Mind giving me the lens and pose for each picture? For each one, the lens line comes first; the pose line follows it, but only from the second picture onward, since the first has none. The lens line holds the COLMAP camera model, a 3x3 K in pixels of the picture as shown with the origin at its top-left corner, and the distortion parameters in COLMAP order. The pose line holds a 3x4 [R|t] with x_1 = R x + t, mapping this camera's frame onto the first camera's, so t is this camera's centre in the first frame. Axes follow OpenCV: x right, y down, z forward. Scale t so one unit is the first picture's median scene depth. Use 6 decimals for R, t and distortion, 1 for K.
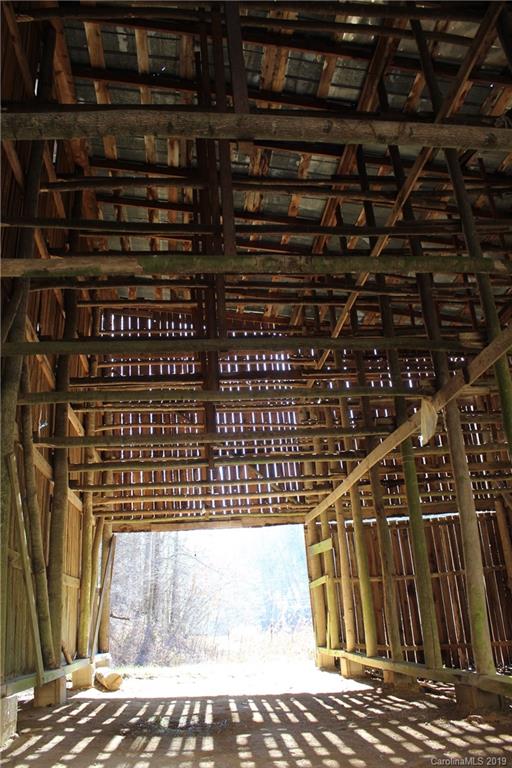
lens RADIAL K [[645.8, 0, 257.1], [0, 645.8, 381.4], [0, 0, 1]] dist [-0.137788, 0.099830]
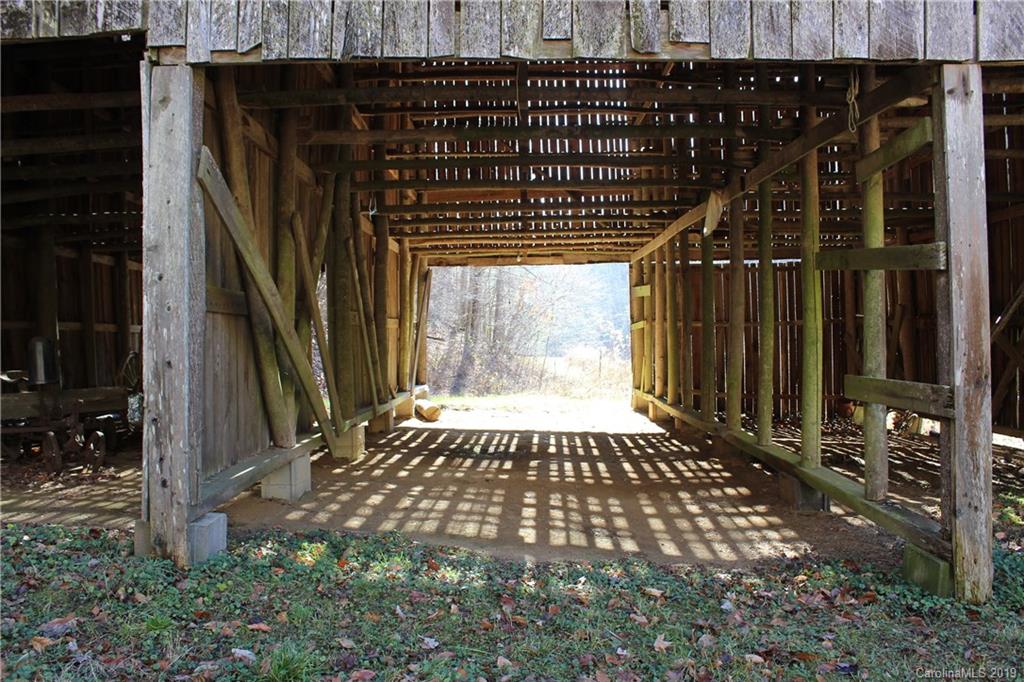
lens RADIAL K [[861.1, 0, 518.9], [0, 861.1, 345.1], [0, 0, 1]] dist [-0.137788, 0.099830]
pose [[0.994057, 0.047618, -0.097898, 0.058395], [-0.008922, 0.931873, 0.362674, -0.170147], [0.108498, -0.359645, 0.926760, -0.319022]]
